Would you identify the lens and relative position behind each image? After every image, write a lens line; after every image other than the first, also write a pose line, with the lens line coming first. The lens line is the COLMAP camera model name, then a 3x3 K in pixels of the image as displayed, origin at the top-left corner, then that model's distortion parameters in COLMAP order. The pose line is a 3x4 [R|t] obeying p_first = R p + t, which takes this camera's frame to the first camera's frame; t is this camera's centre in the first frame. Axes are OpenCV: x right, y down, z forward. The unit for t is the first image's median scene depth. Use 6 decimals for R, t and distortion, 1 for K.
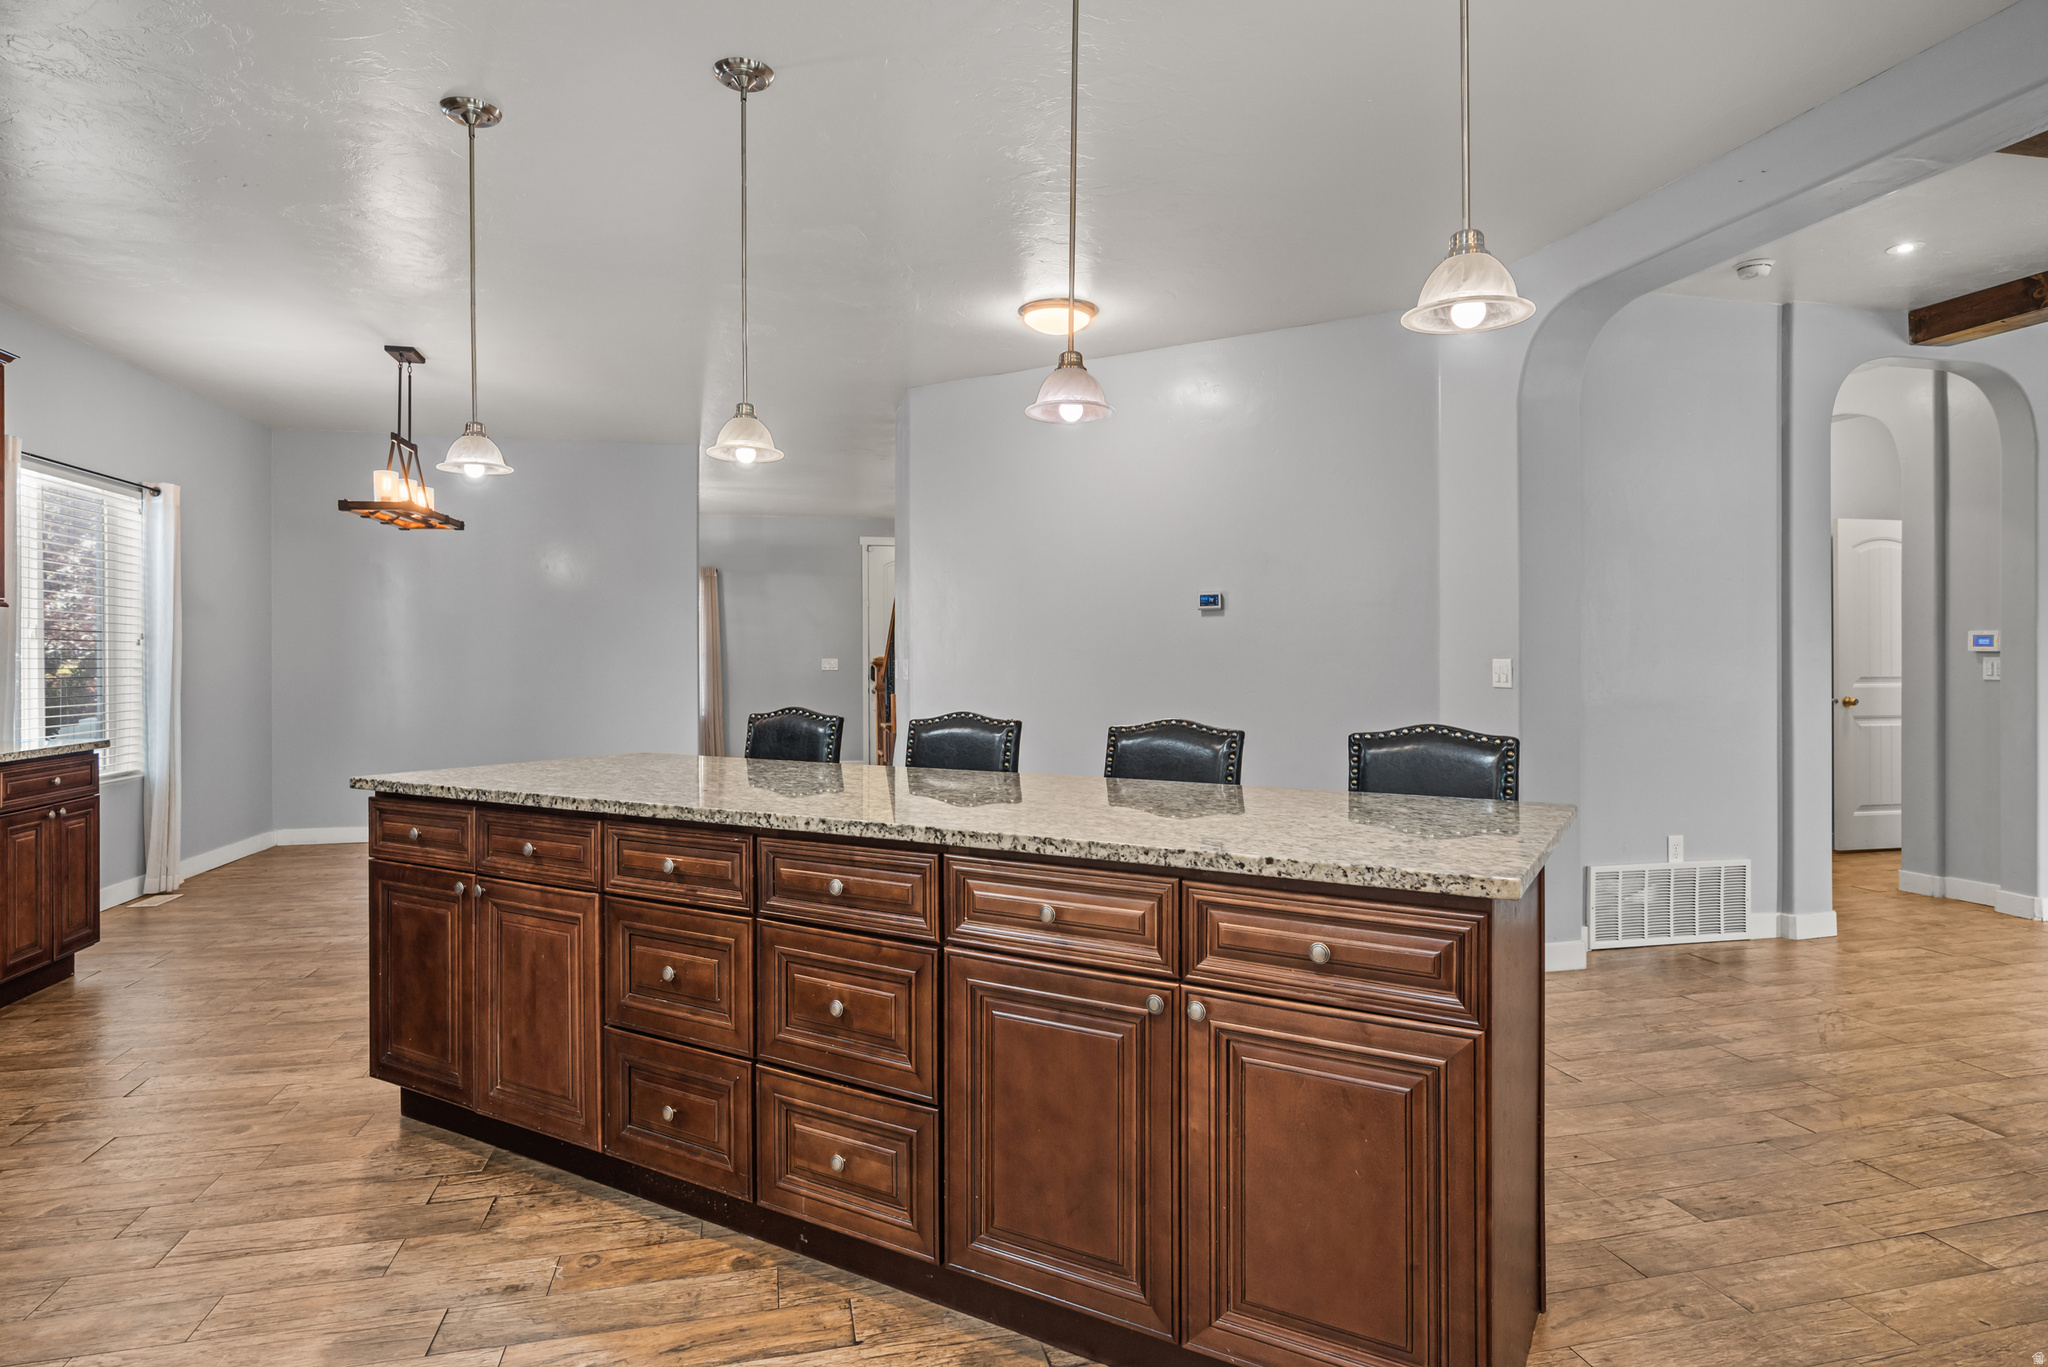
lens RADIAL K [[1114.0, 0, 1032.9], [0, 1114.0, 653.5], [0, 0, 1]] dist [0.000157, 0.000246]
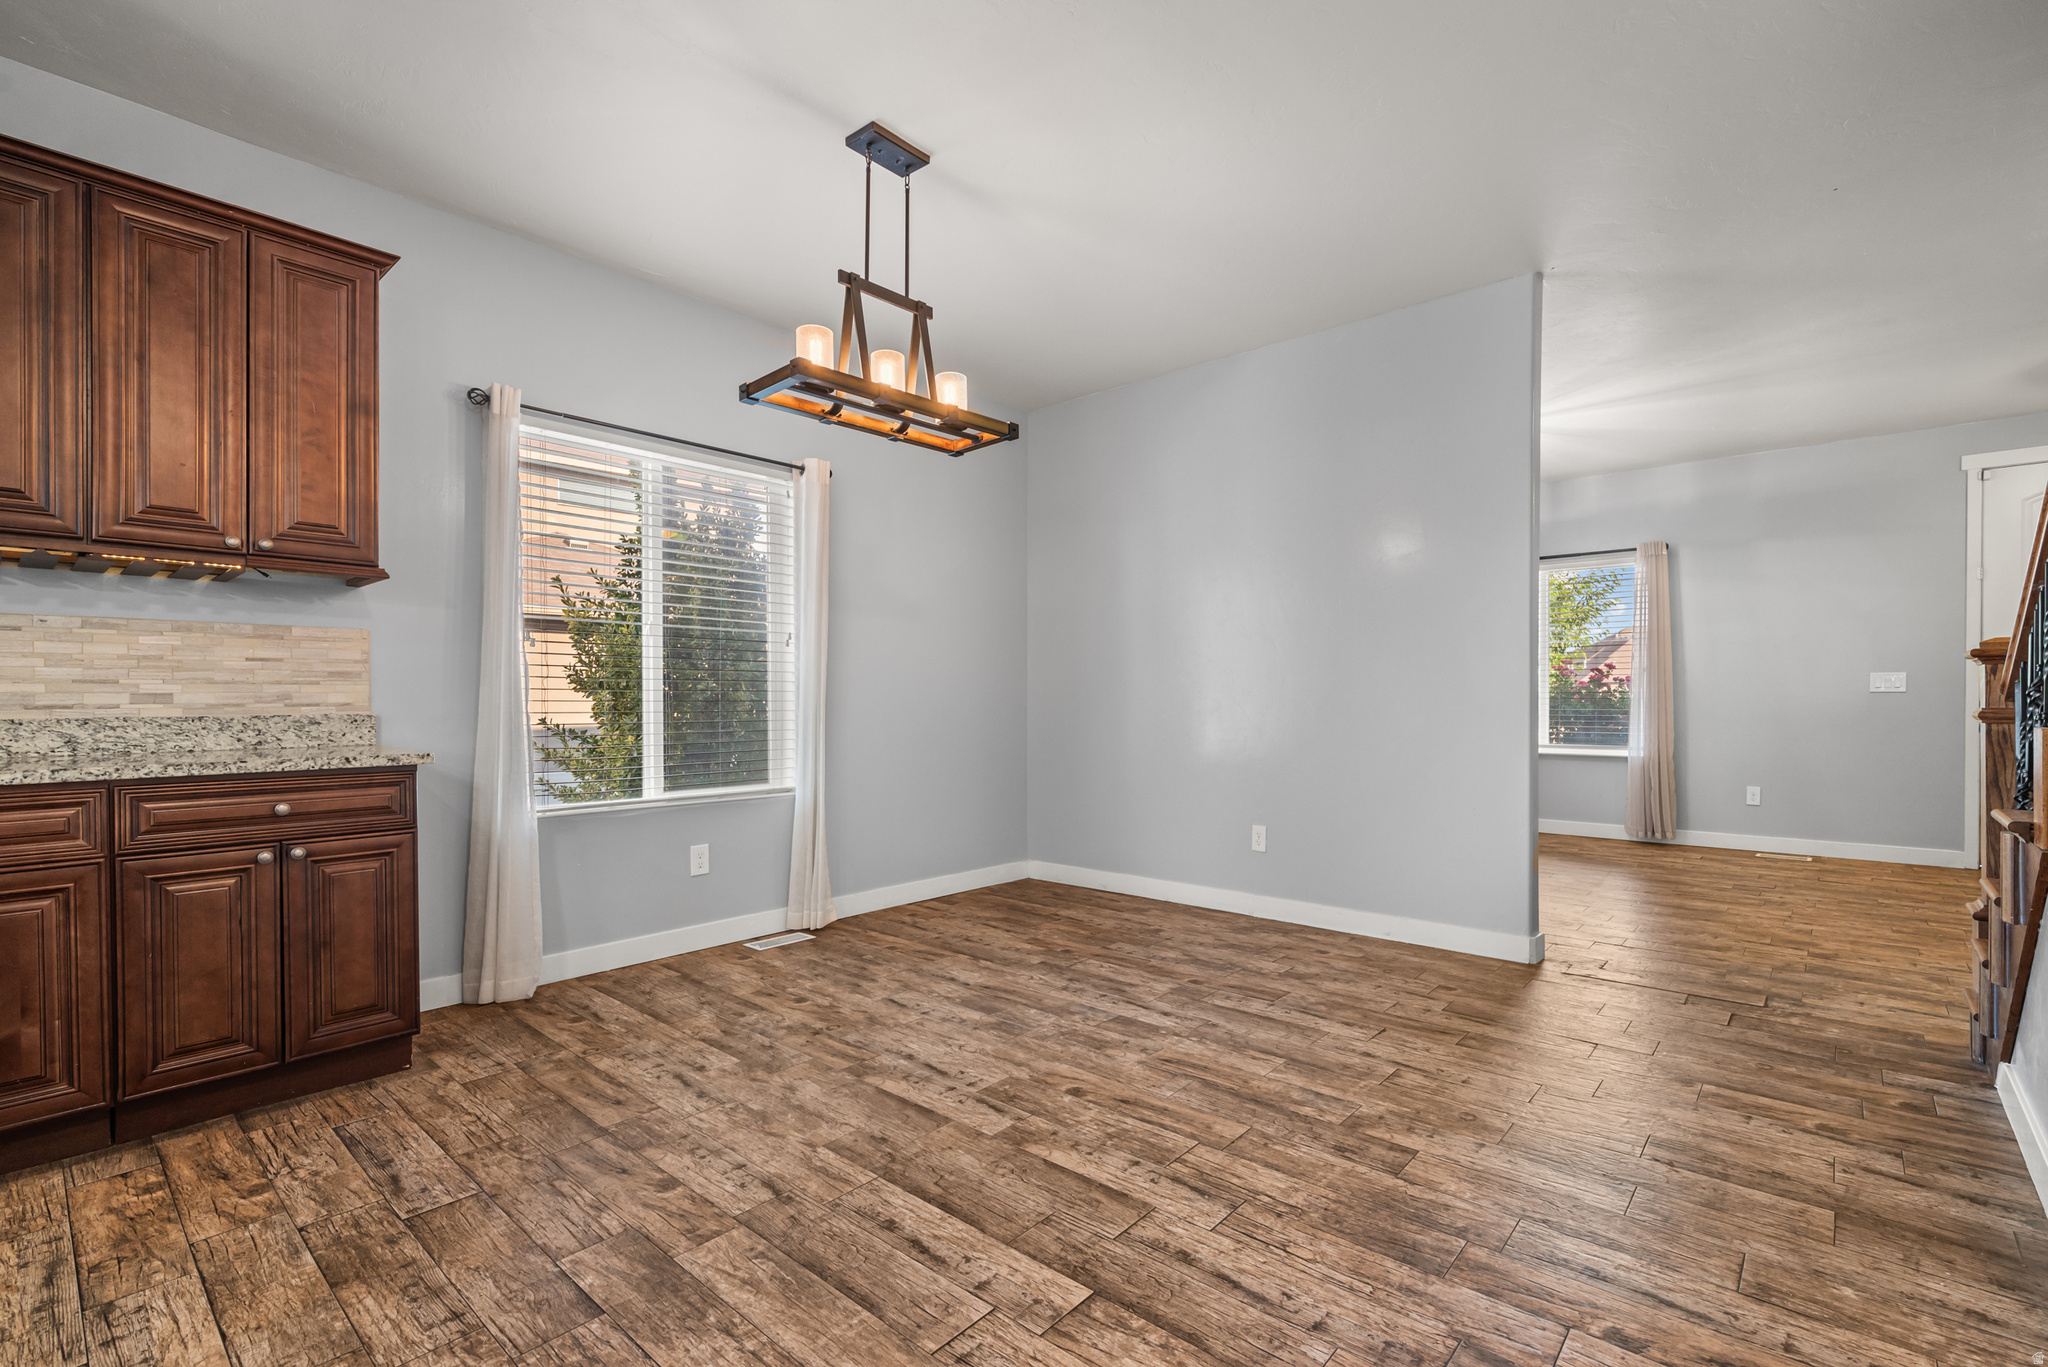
lens RADIAL K [[916.8, 0, 1041.2], [0, 916.8, 706.8], [0, 0, 1]] dist [0.000056, 0.000083]
pose [[0.577051, 0.008715, -0.816661, -0.107799], [0.003724, 0.999905, 0.013303, 0.036092], [0.816699, -0.010718, 0.576964, 0.855605]]
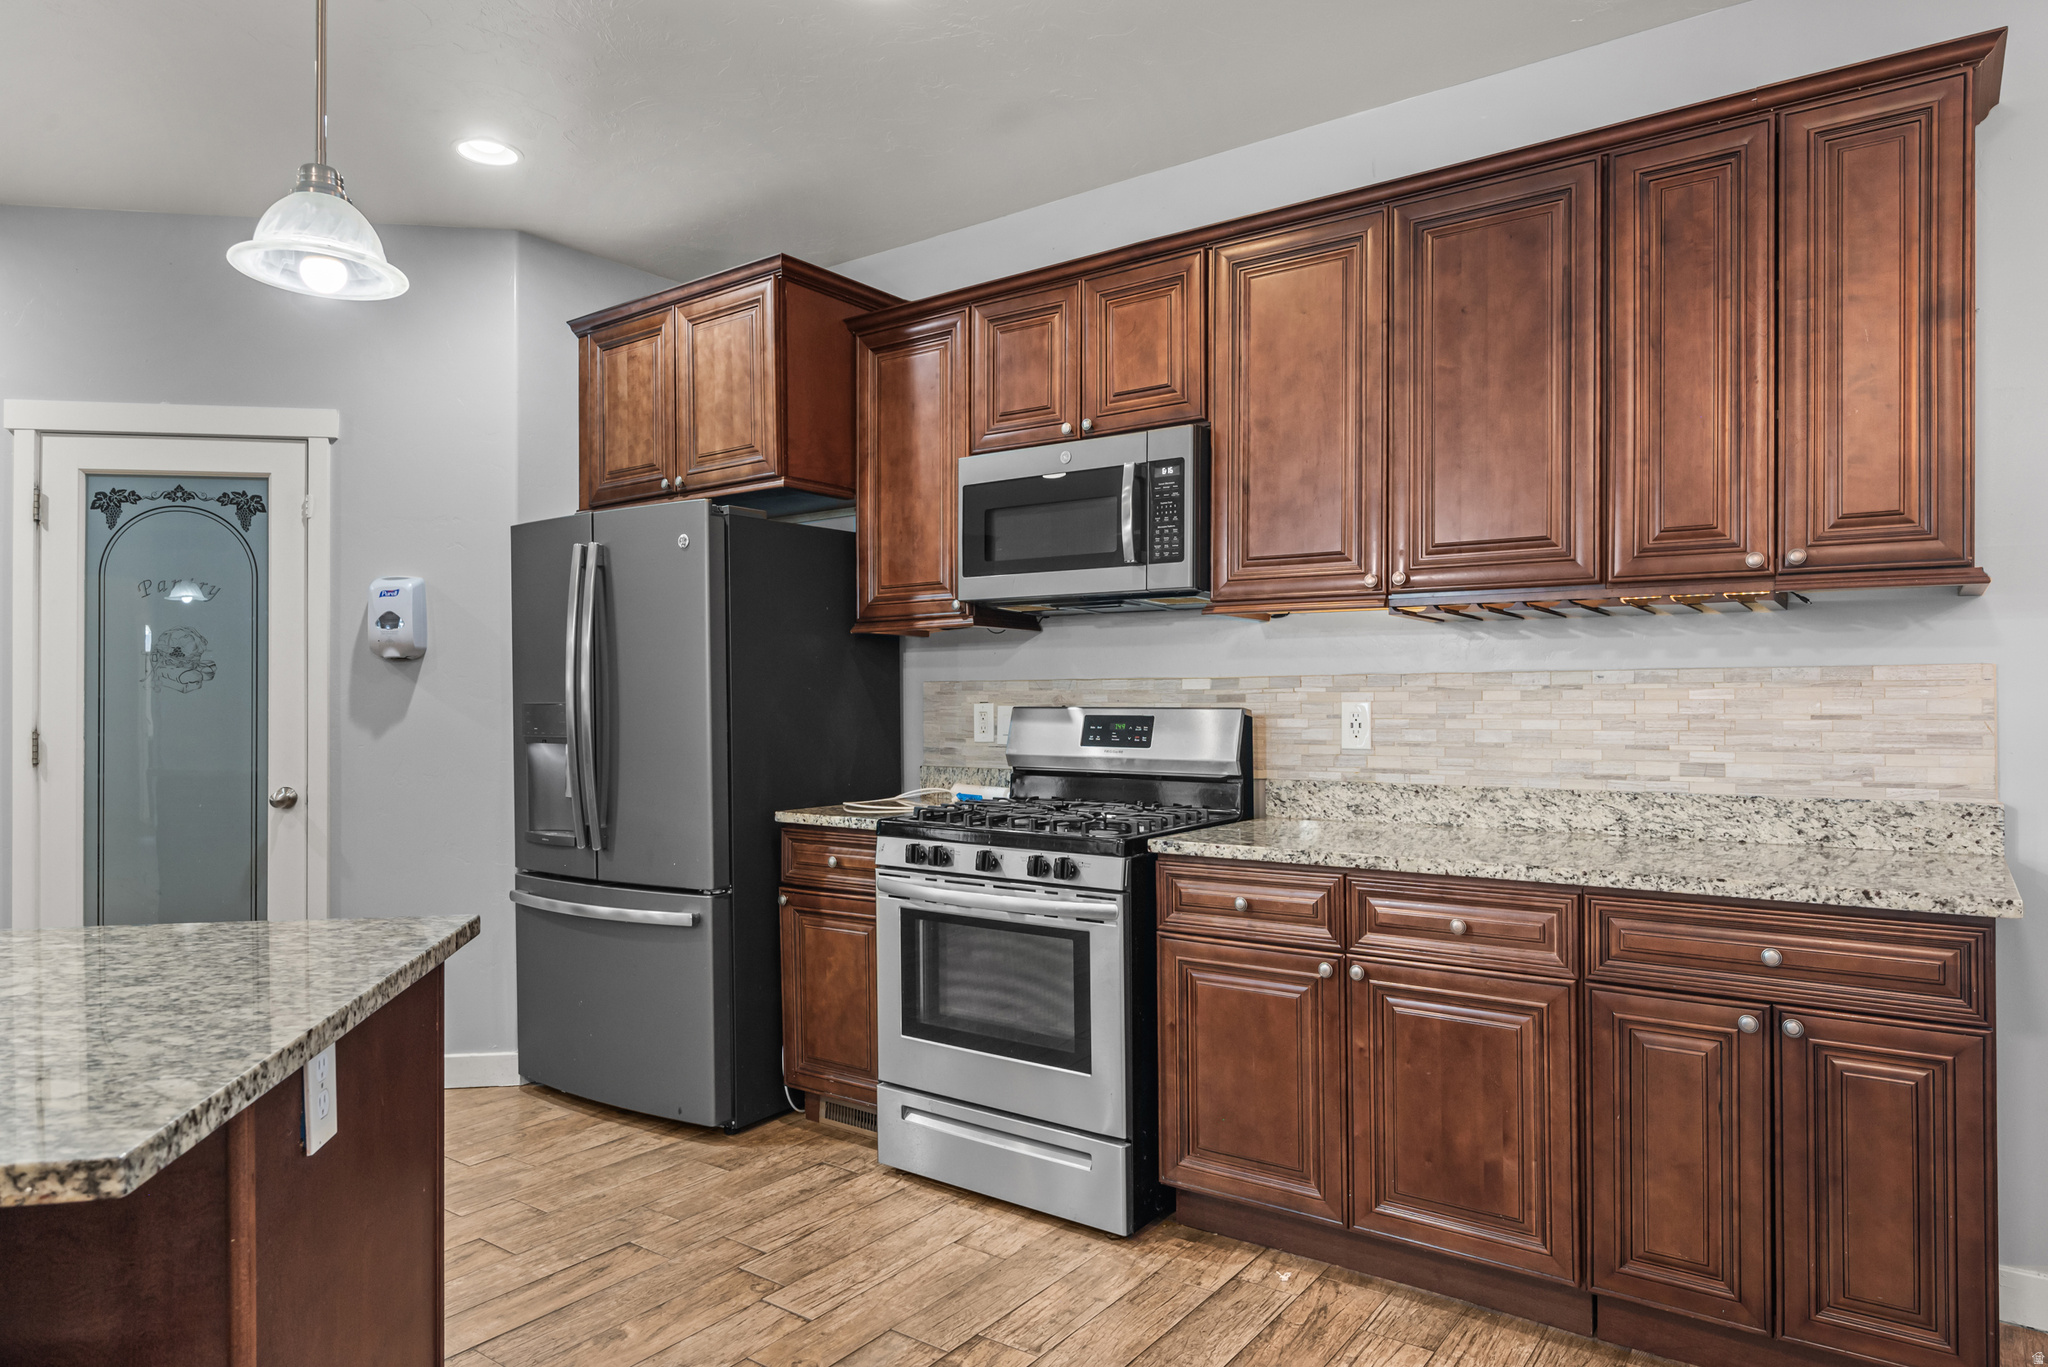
lens RADIAL K [[1235.1, 0, 1032.4], [0, 1235.1, 690.6], [0, 0, 1]] dist [-0.002448, 0.000531]
pose [[-0.759297, -0.001144, -0.650743, -0.246221], [0.006225, 0.999940, -0.009021, 0.004667], [0.650715, -0.010901, -0.759244, 0.964594]]
